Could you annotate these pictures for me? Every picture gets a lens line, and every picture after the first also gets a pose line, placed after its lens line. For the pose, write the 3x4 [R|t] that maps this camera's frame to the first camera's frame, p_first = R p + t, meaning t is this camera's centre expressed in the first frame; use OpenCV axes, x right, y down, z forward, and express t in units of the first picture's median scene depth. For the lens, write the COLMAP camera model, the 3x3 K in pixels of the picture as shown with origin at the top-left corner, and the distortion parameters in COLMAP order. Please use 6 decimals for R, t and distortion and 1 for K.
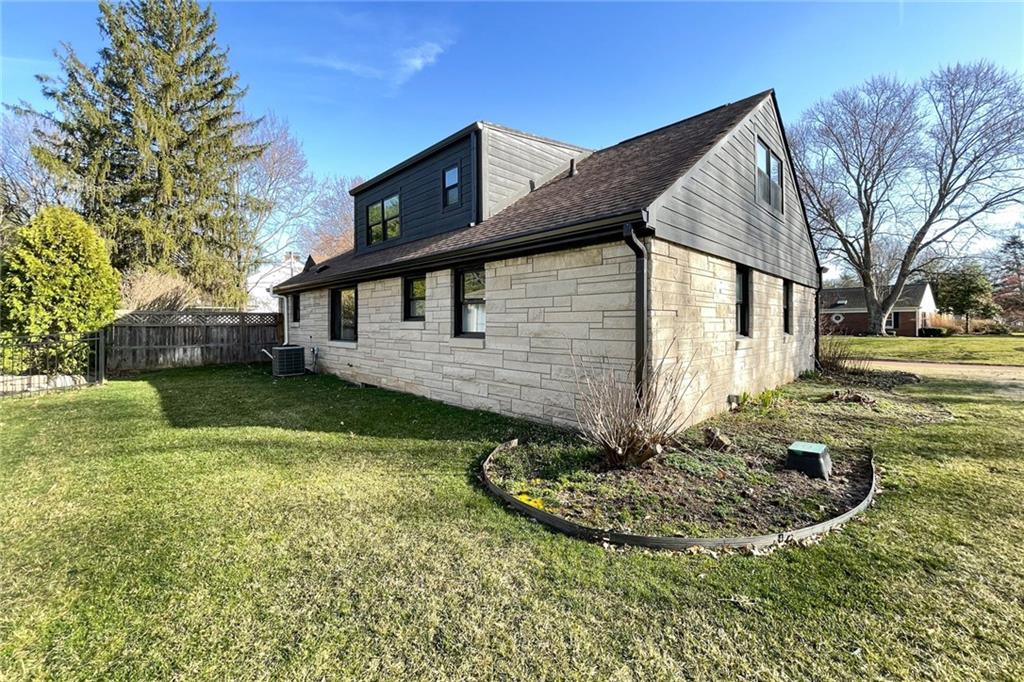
lens RADIAL K [[415.4, 0, 514.1], [0, 415.4, 336.6], [0, 0, 1]] dist [-0.003771, -0.000116]
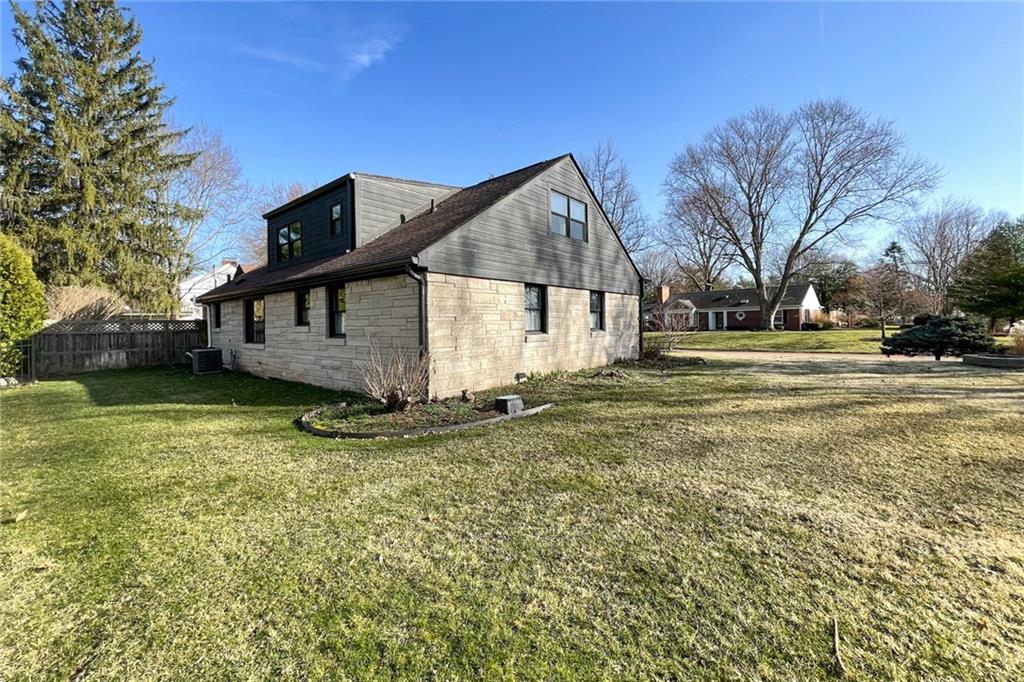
lens RADIAL K [[415.4, 0, 511.2], [0, 415.4, 333.4], [0, 0, 1]] dist [-0.003771, -0.000116]
pose [[0.995137, -0.018534, 0.096736, 0.165354], [0.019480, 0.999771, -0.008842, 0.005885], [-0.096550, 0.010683, 0.995271, -0.205421]]
